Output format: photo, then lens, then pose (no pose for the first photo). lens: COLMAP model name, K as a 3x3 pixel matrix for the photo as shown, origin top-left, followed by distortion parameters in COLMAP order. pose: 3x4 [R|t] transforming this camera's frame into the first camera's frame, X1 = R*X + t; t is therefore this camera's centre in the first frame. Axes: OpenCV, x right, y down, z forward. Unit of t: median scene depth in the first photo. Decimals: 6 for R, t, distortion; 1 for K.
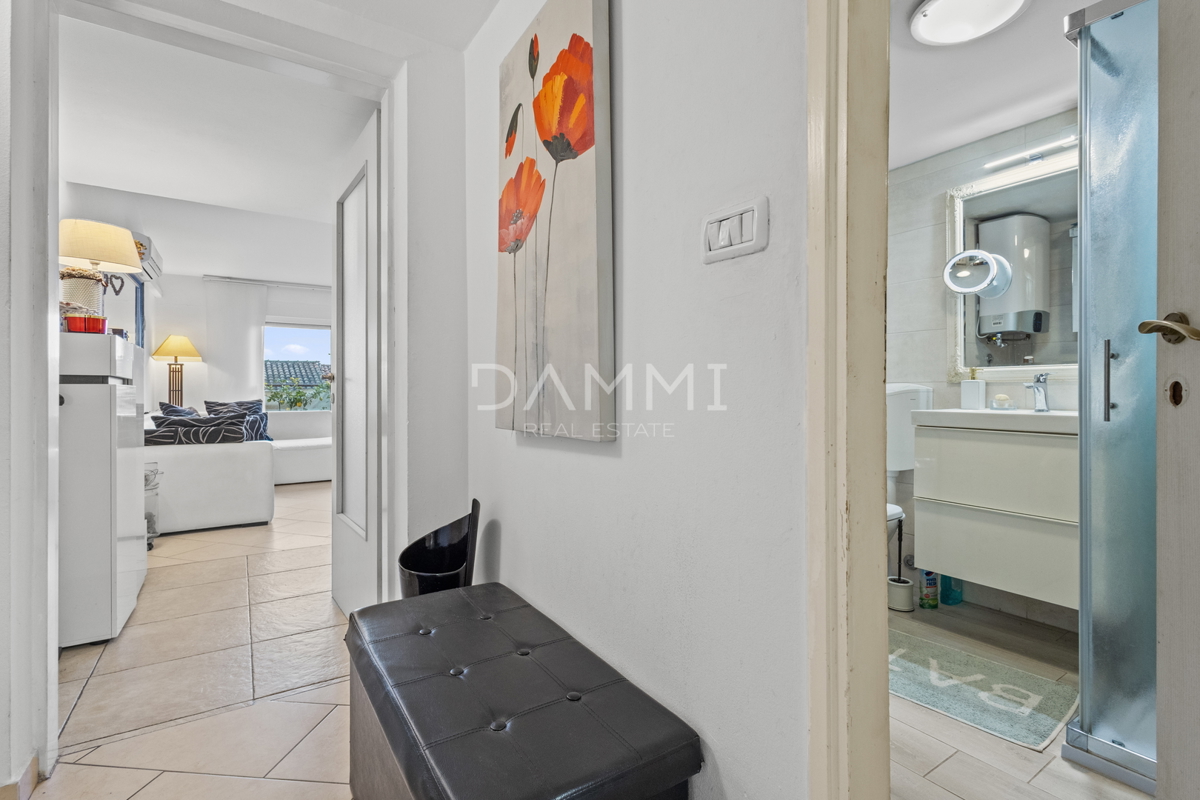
lens RADIAL K [[553.2, 0, 598.9], [0, 553.2, 393.6], [0, 0, 1]] dist [0.004023, -0.000608]
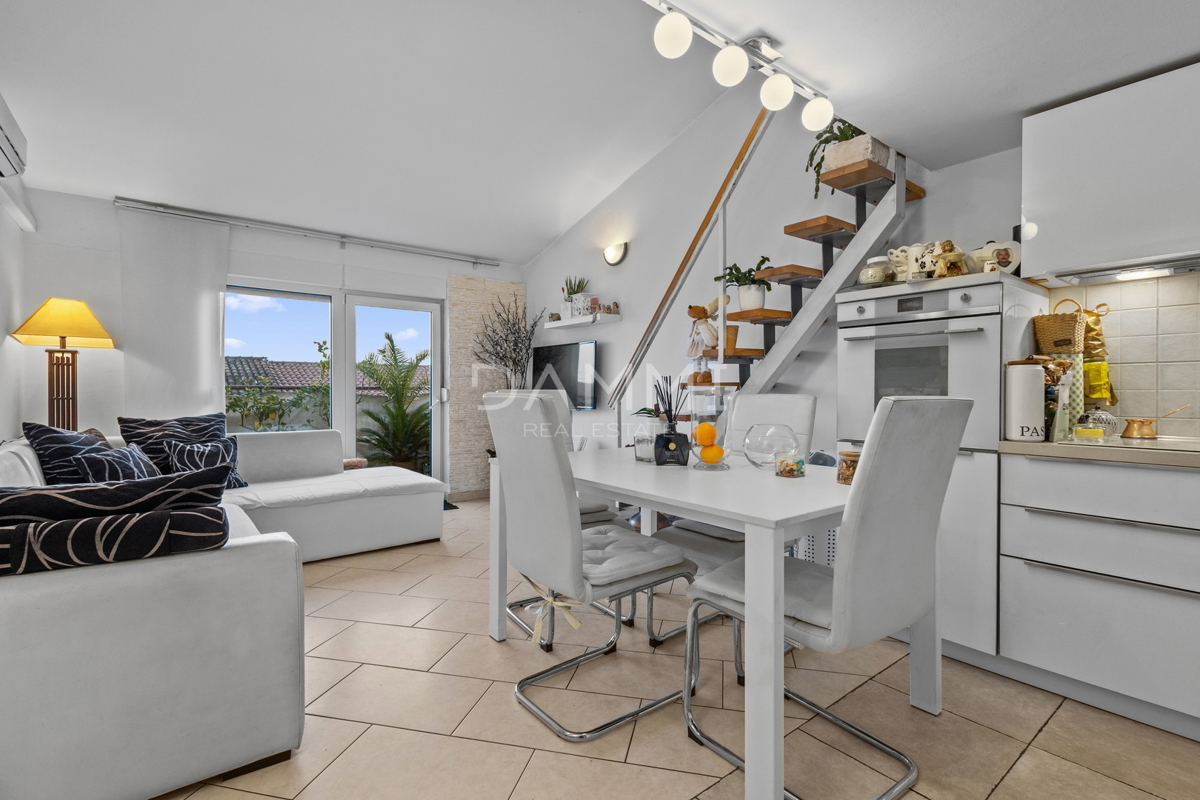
lens RADIAL K [[553.2, 0, 600.7], [0, 553.2, 398.5], [0, 0, 1]] dist [0.004023, -0.000608]
pose [[0.995741, 0.001886, 0.092170, -0.276413], [-0.002677, 0.999961, 0.008456, -0.011822], [-0.092151, -0.008666, 0.995707, 0.395027]]
